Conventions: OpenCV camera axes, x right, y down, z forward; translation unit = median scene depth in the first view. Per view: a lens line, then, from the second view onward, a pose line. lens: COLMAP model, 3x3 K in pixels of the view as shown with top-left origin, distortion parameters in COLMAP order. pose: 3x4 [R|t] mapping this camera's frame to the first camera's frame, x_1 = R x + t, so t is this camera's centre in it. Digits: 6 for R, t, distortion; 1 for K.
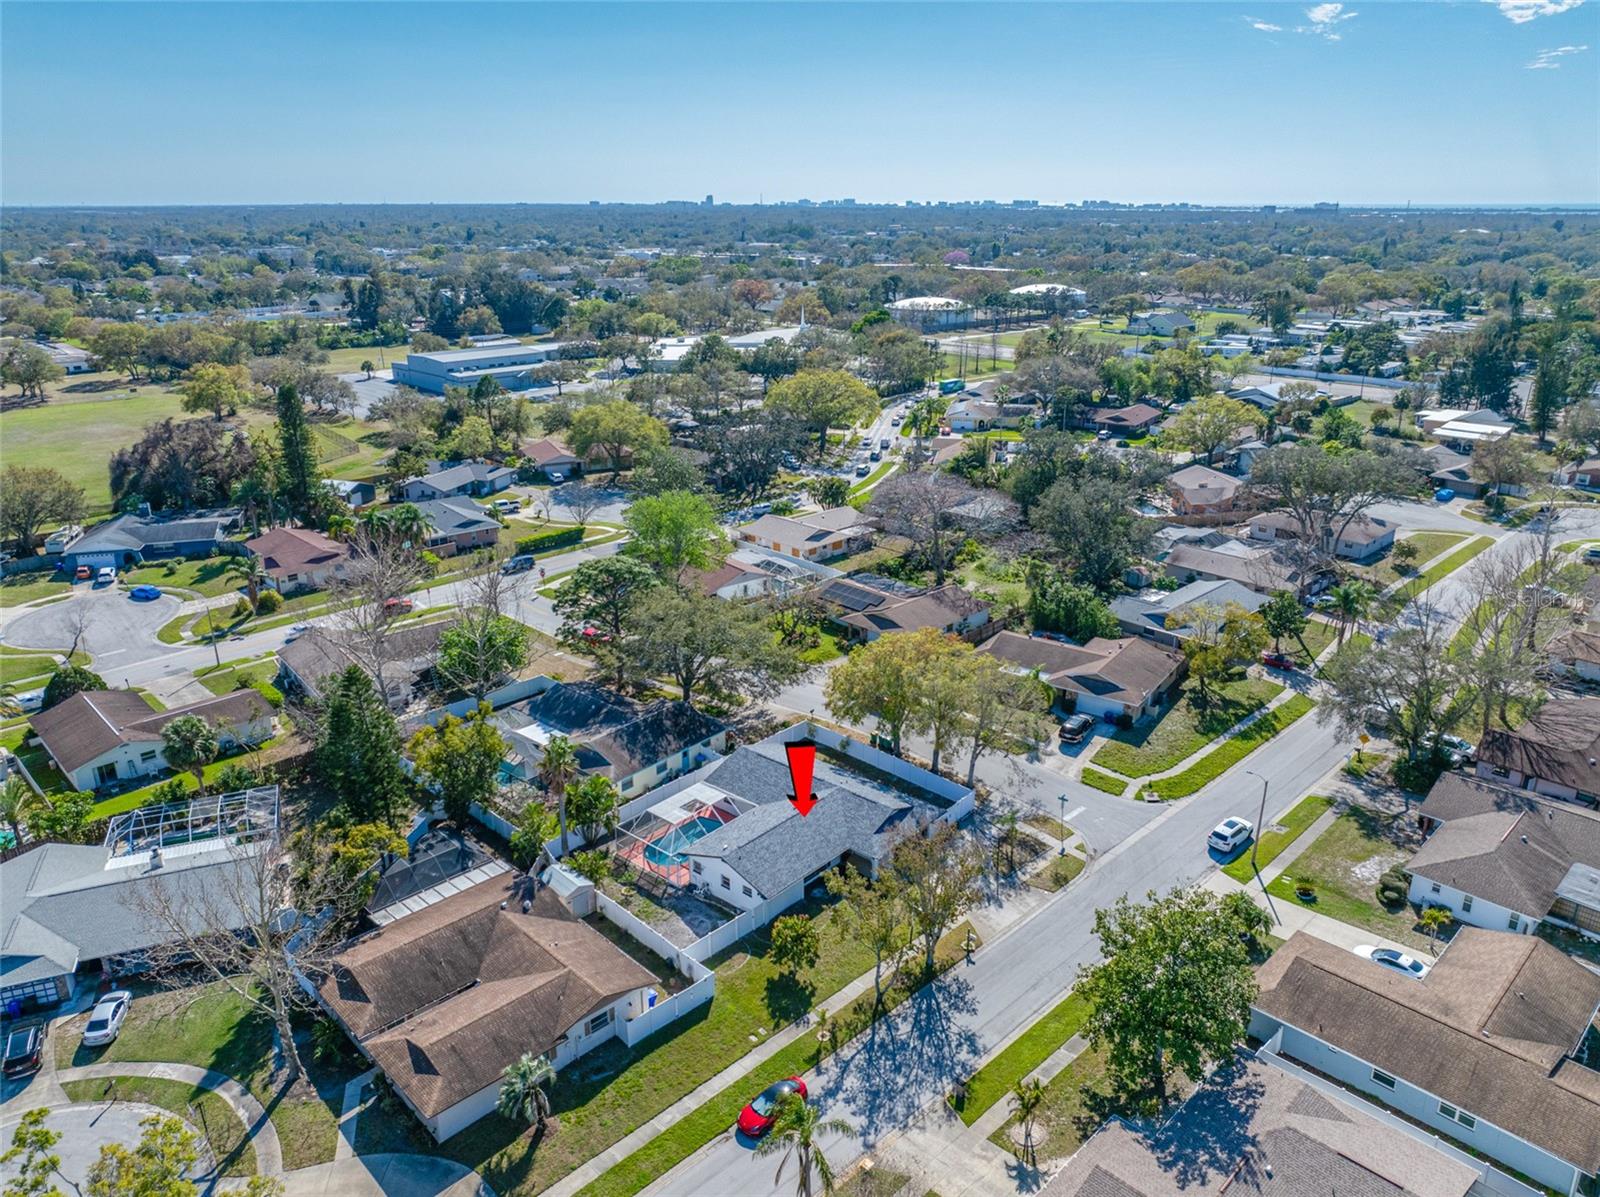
lens RADIAL K [[1134.4, 0, 802.2], [0, 1134.4, 606.2], [0, 0, 1]] dist [-0.010333, 0.002179]
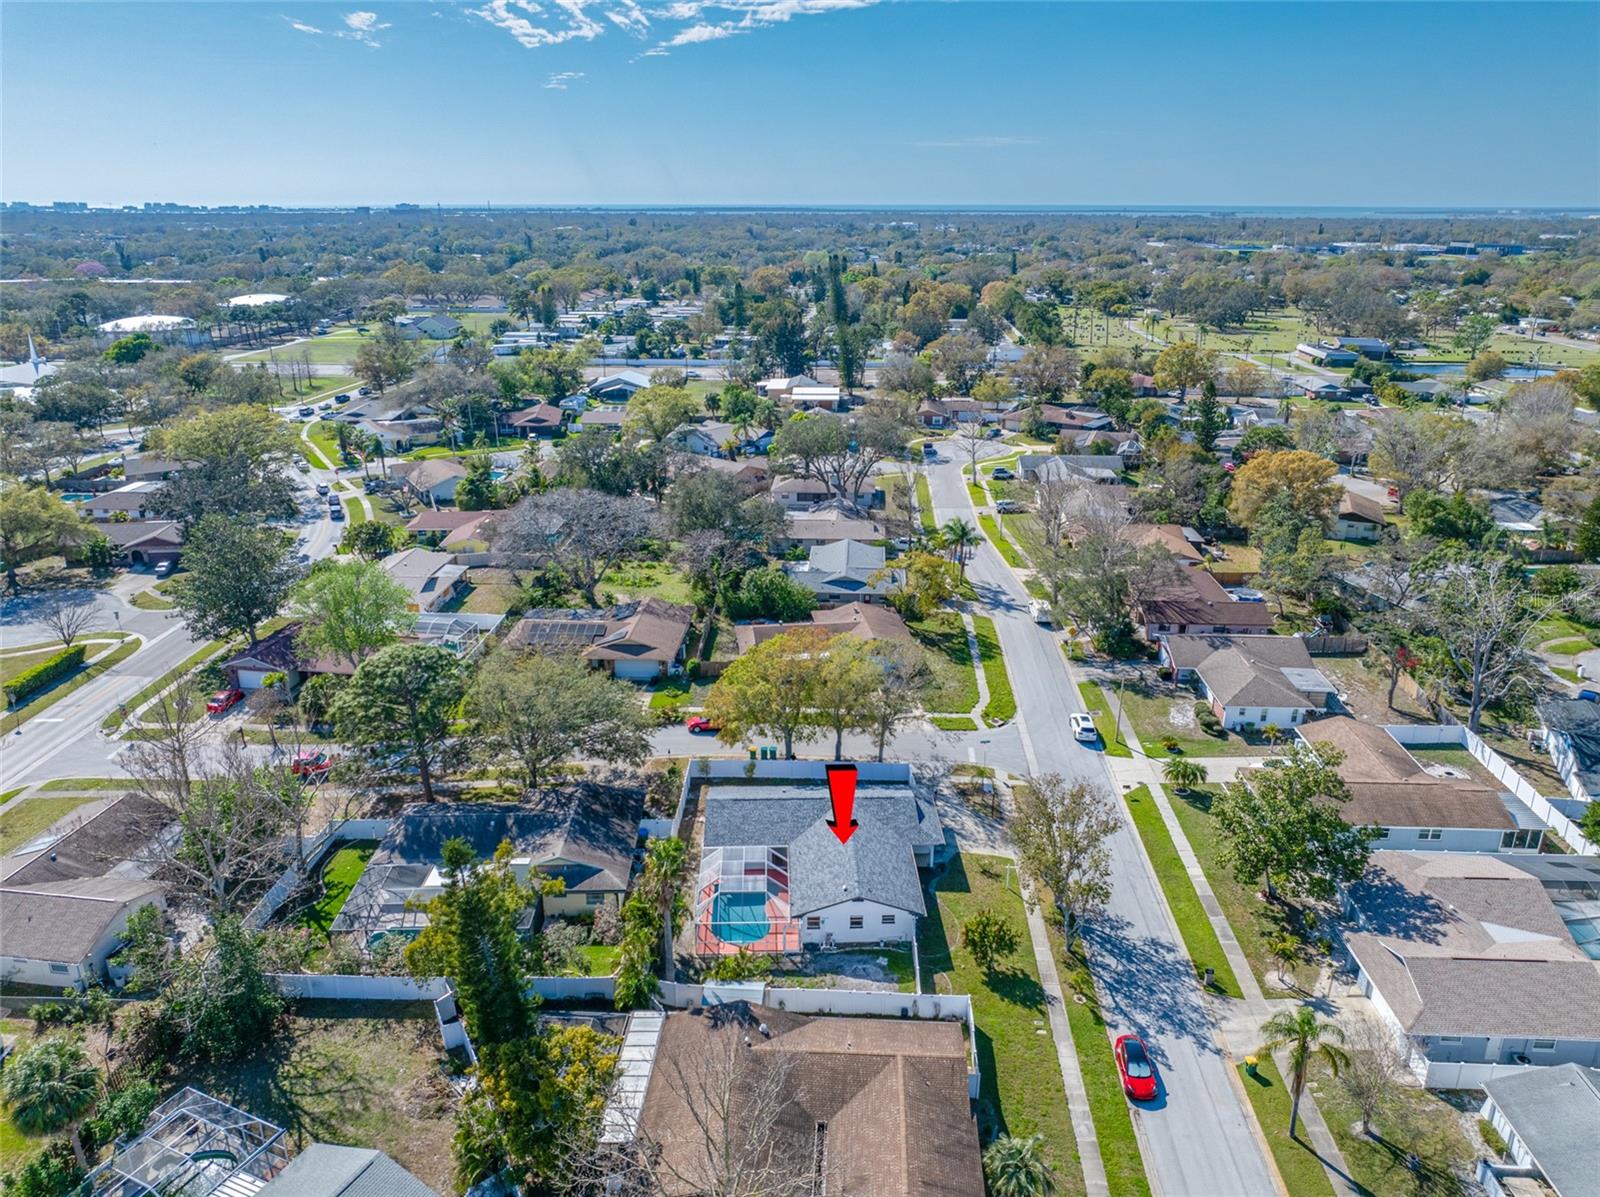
lens RADIAL K [[1136.7, 0, 808.5], [0, 1136.7, 585.2], [0, 0, 1]] dist [-0.009647, 0.004501]
pose [[0.735290, -0.215272, 0.642656, -0.526588], [0.227094, 0.971658, 0.065650, -0.083144], [-0.638574, 0.097671, 0.763337, 0.220818]]
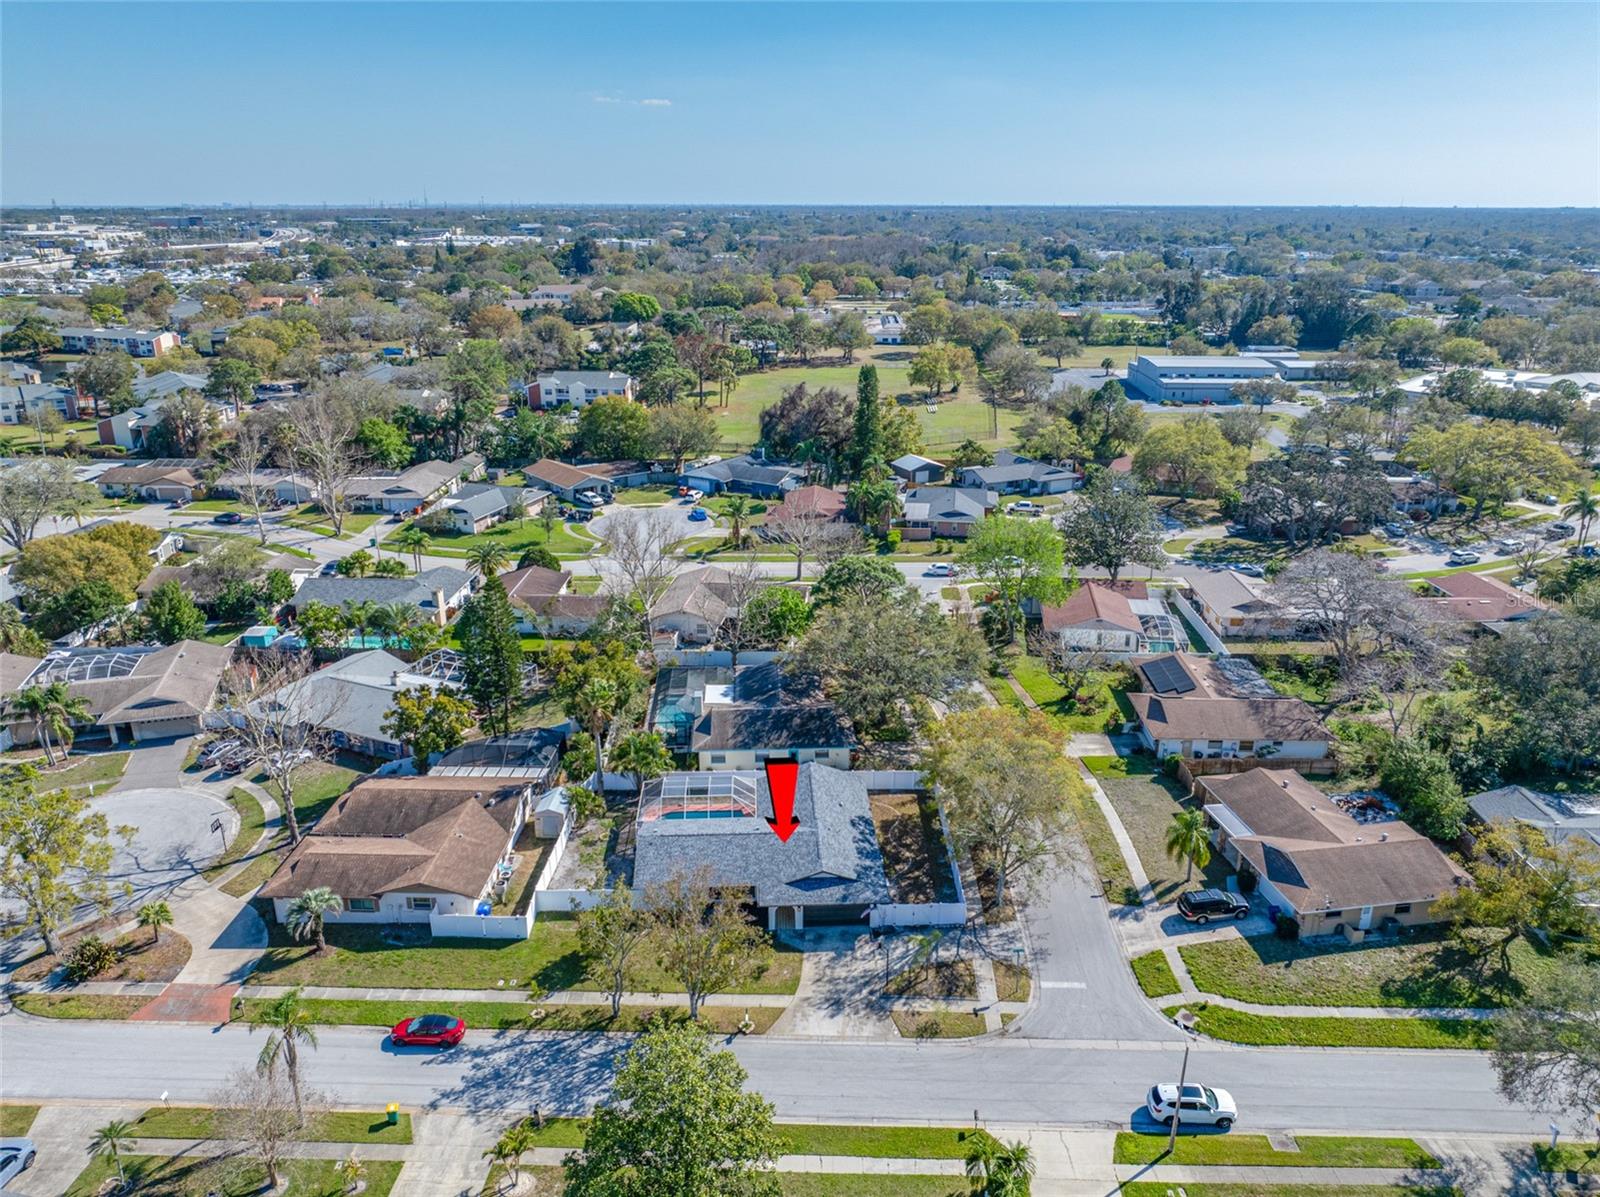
lens RADIAL K [[1129.3, 0, 800.0], [0, 1129.3, 598.5], [0, 0, 1]] dist [-0.013115, 0.009150]
pose [[0.690139, 0.244621, -0.681079, 0.550353], [-0.248512, 0.964016, 0.094425, -0.099986], [0.679669, 0.104090, 0.726096, 0.258697]]
